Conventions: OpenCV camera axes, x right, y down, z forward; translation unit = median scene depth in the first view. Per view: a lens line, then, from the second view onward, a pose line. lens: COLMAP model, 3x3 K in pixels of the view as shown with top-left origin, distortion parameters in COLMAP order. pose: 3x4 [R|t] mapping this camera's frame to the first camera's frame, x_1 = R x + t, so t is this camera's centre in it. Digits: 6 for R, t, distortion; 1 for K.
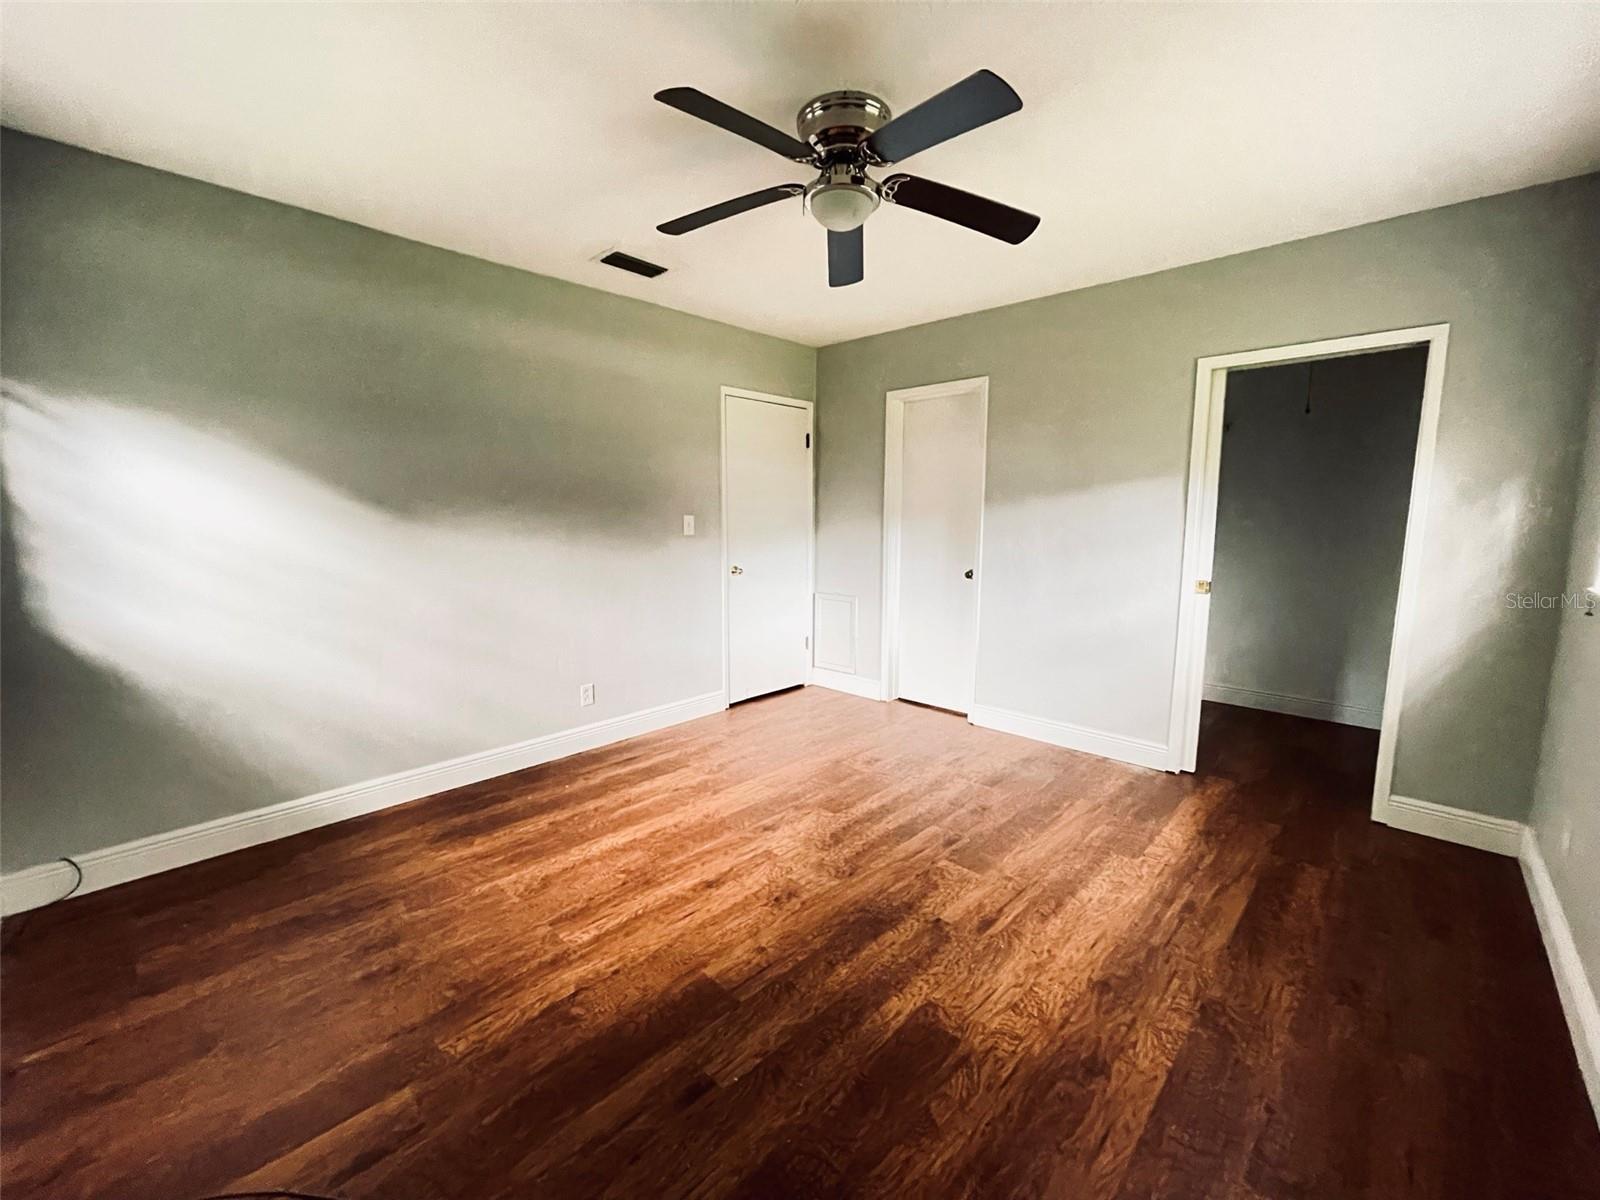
lens RADIAL K [[648.2, 0, 802.3], [0, 648.2, 593.7], [0, 0, 1]] dist [-0.000193, 0.000952]
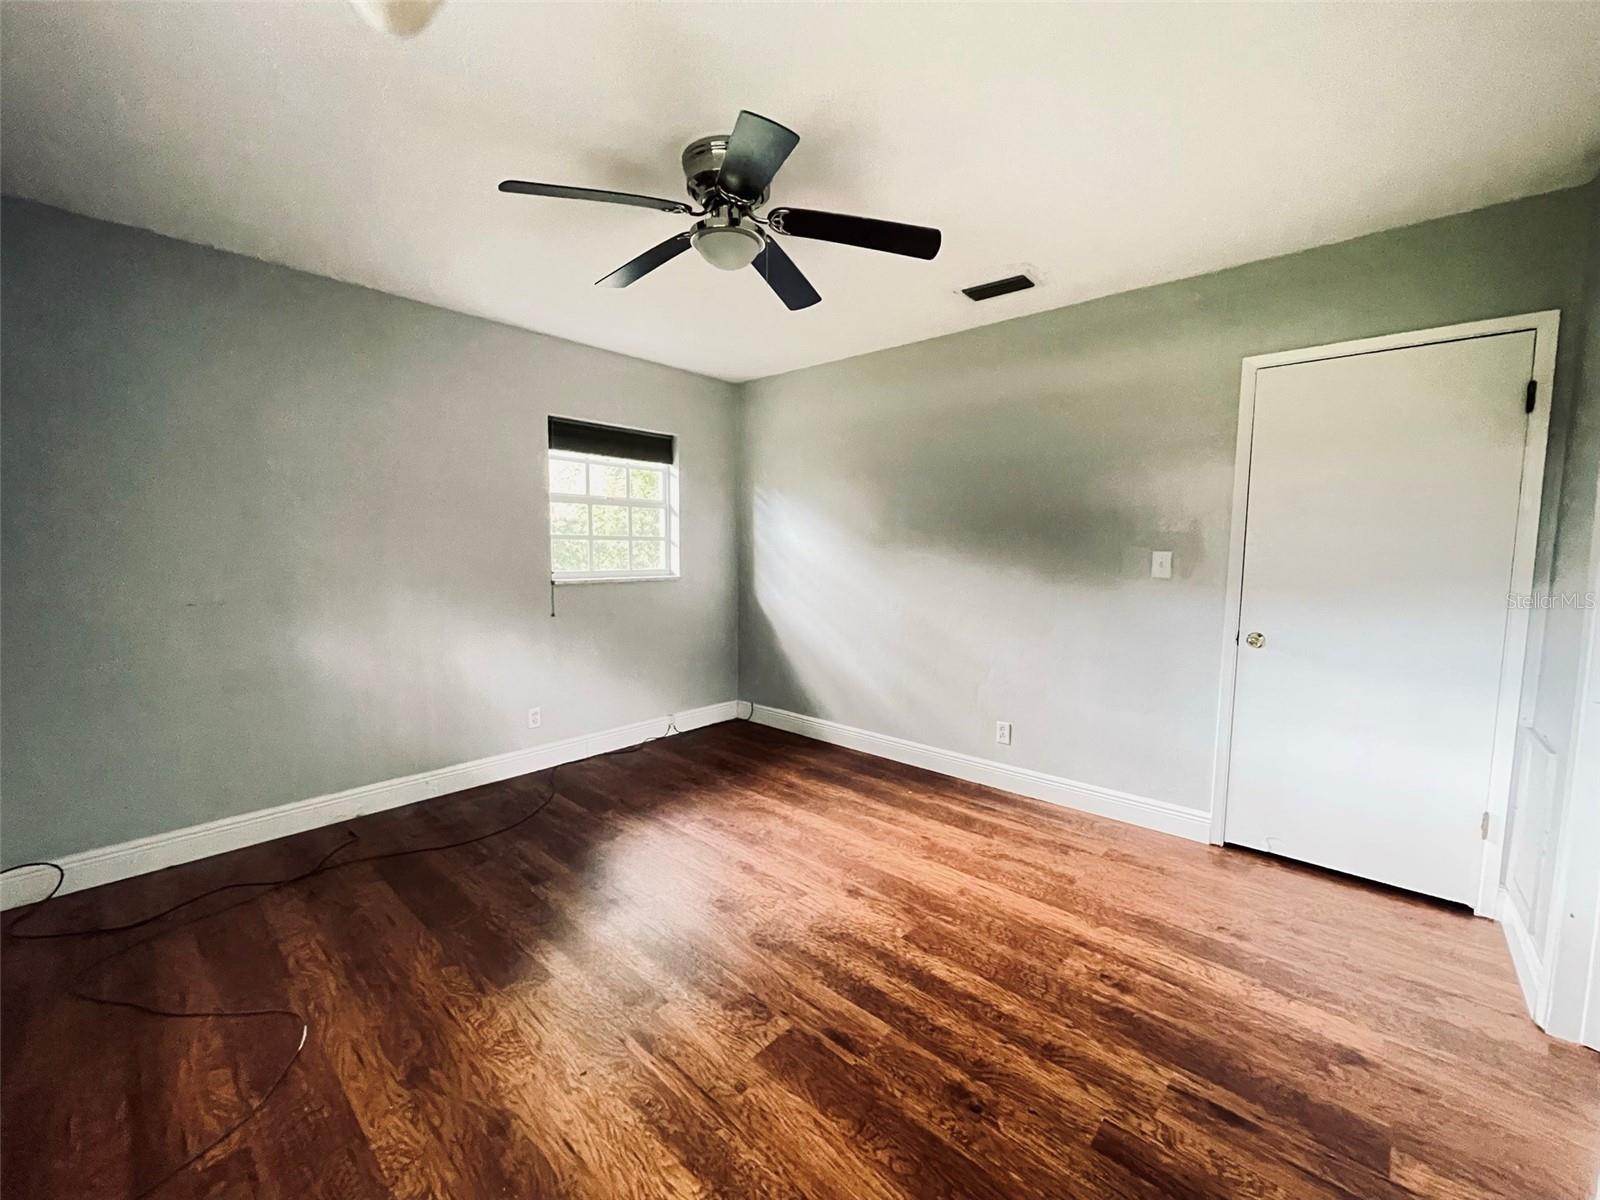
lens RADIAL K [[648.2, 0, 793.3], [0, 648.2, 591.6], [0, 0, 1]] dist [-0.000193, 0.000952]
pose [[0.017135, 0.071693, -0.997280, 0.875543], [-0.132133, 0.988840, 0.068816, -0.111897], [0.991084, 0.130594, 0.026417, 0.894083]]
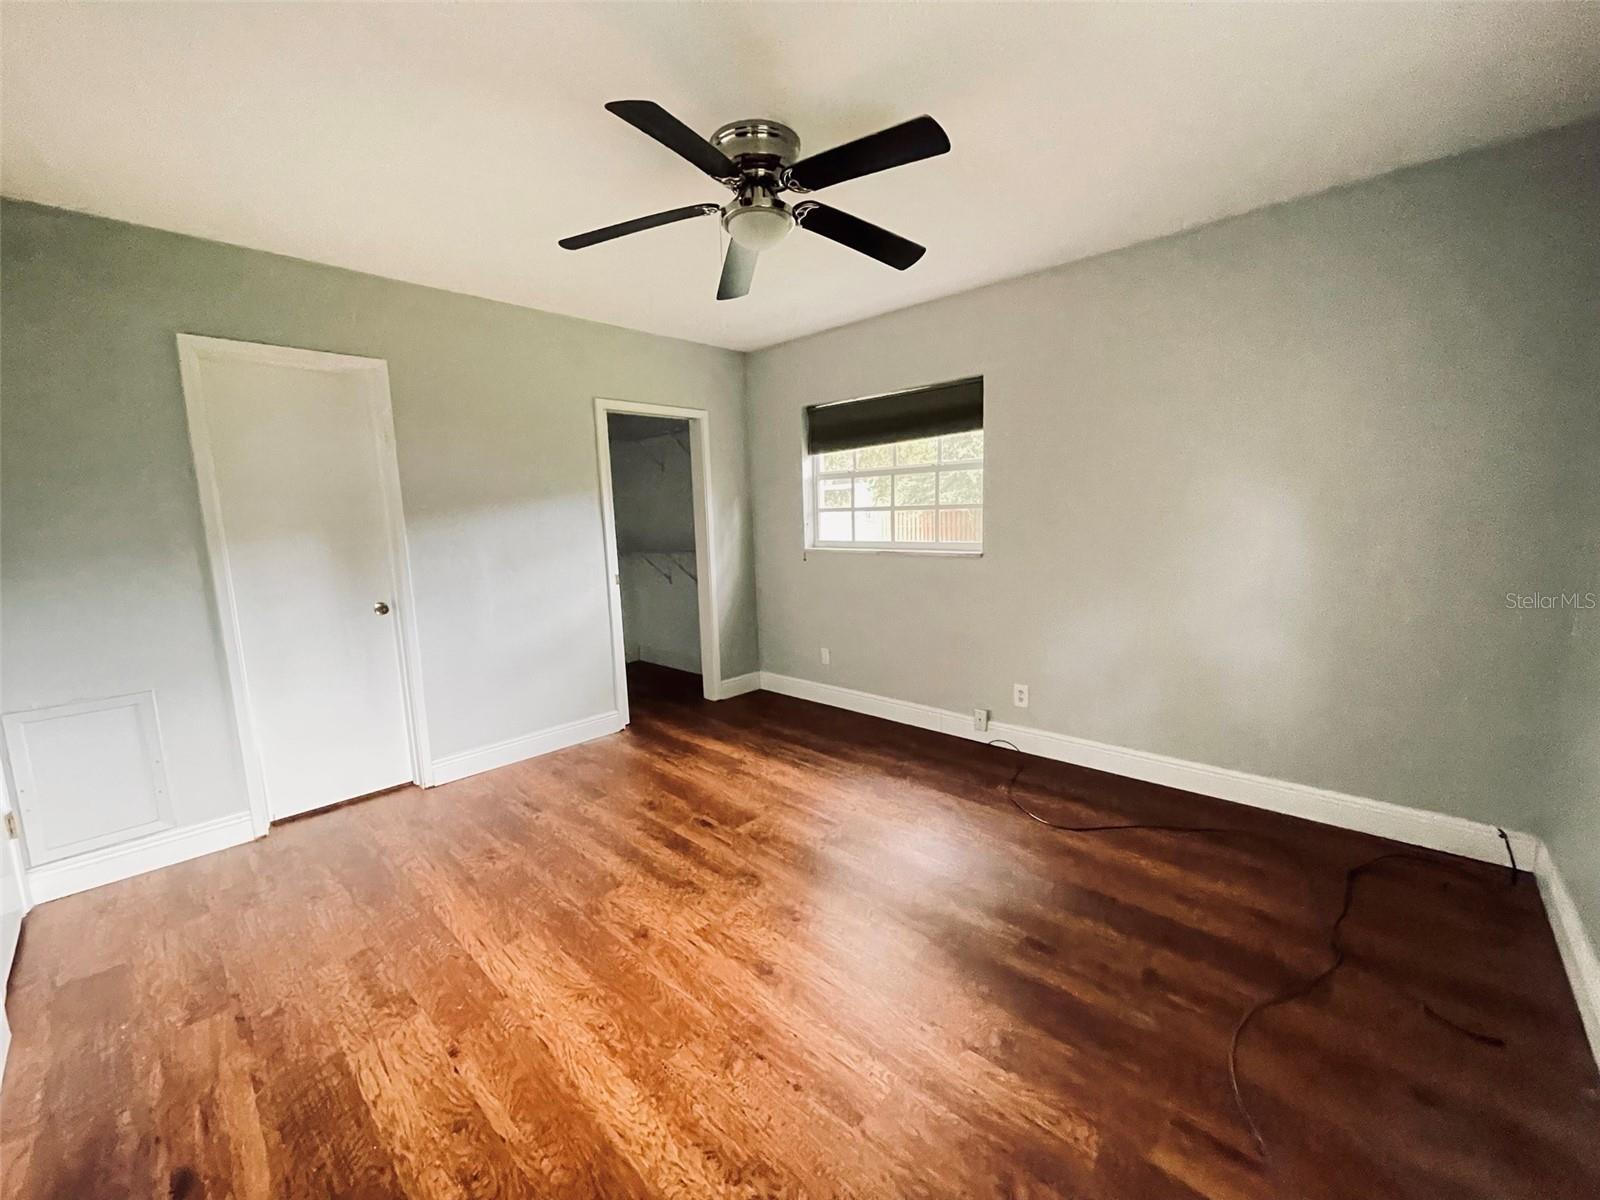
lens RADIAL K [[648.2, 0, 791.6], [0, 648.2, 594.8], [0, 0, 1]] dist [-0.000193, 0.000952]
pose [[0.003968, -0.130442, 0.991448, -0.818297], [0.153090, 0.979848, 0.128303, -0.113912], [-0.988204, 0.151272, 0.023858, 0.793012]]
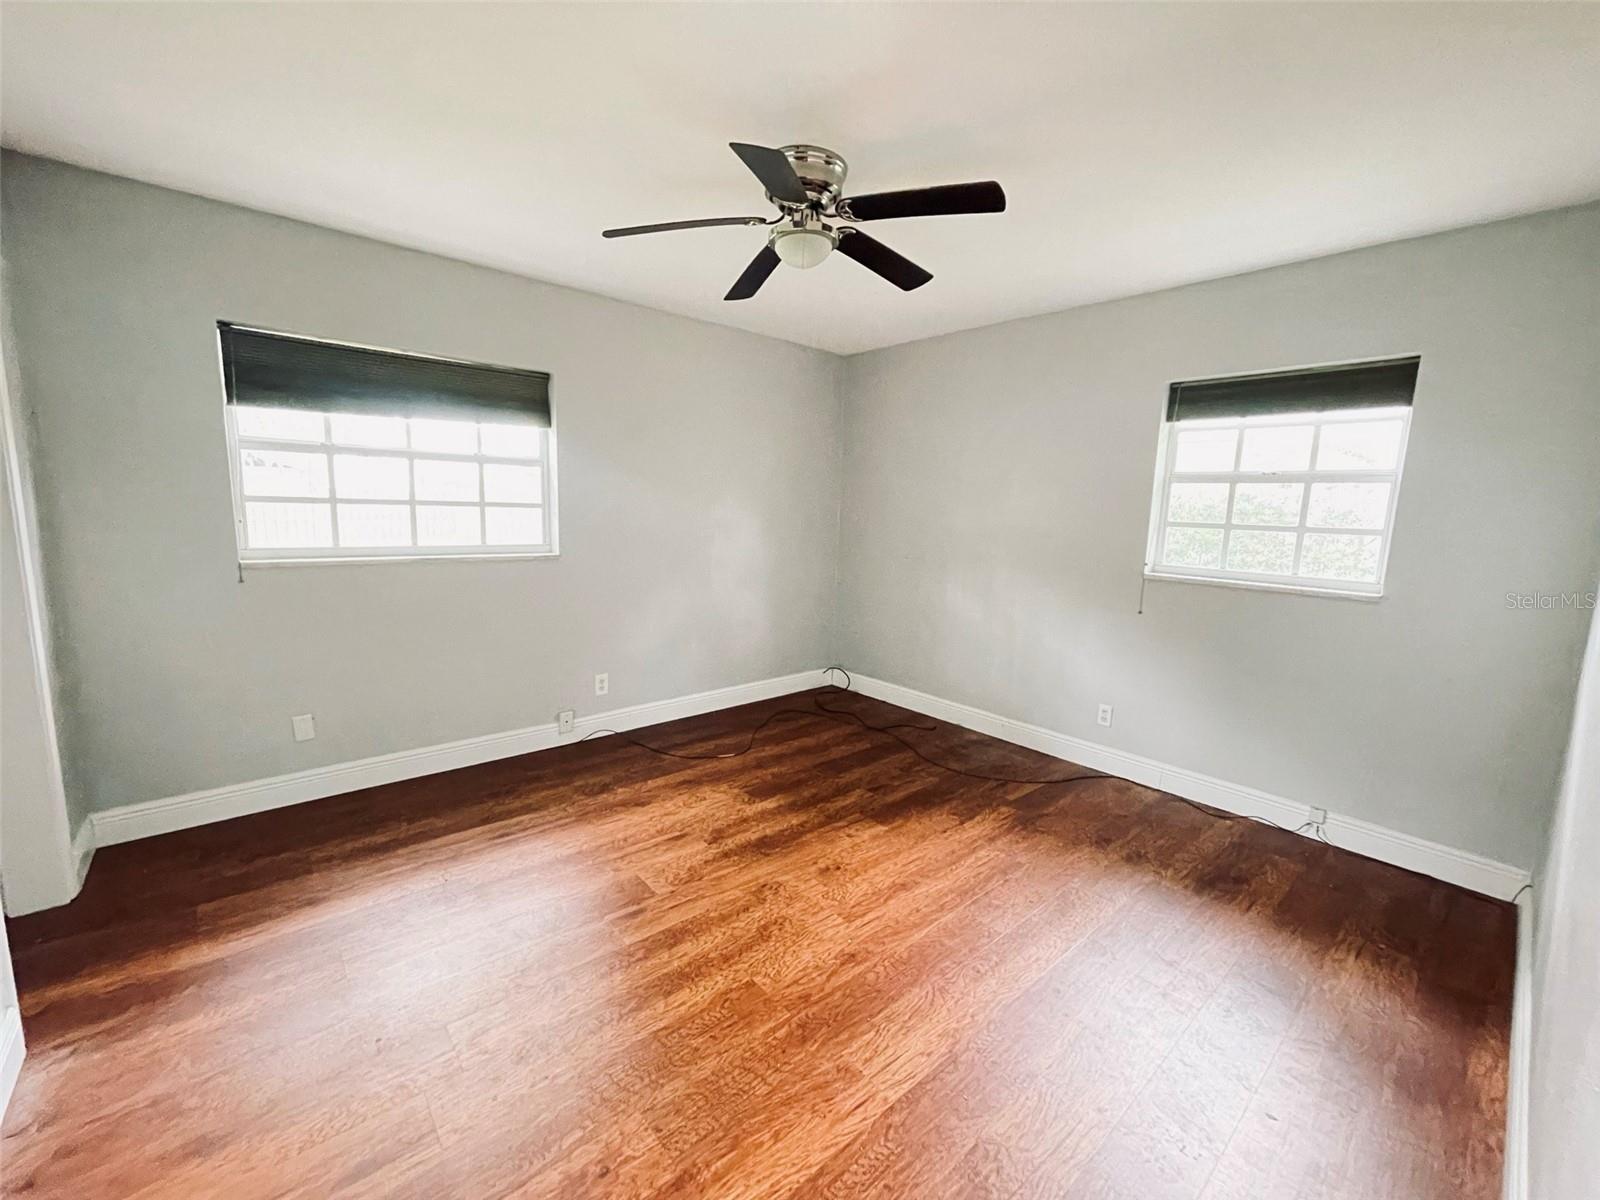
lens RADIAL K [[648.2, 0, 805.0], [0, 648.2, 596.7], [0, 0, 1]] dist [-0.000193, 0.000952]
pose [[-0.995534, -0.043727, 0.083661, -0.048378], [-0.020754, 0.965946, 0.257912, -0.240192], [-0.092089, 0.255024, -0.962540, 1.719599]]
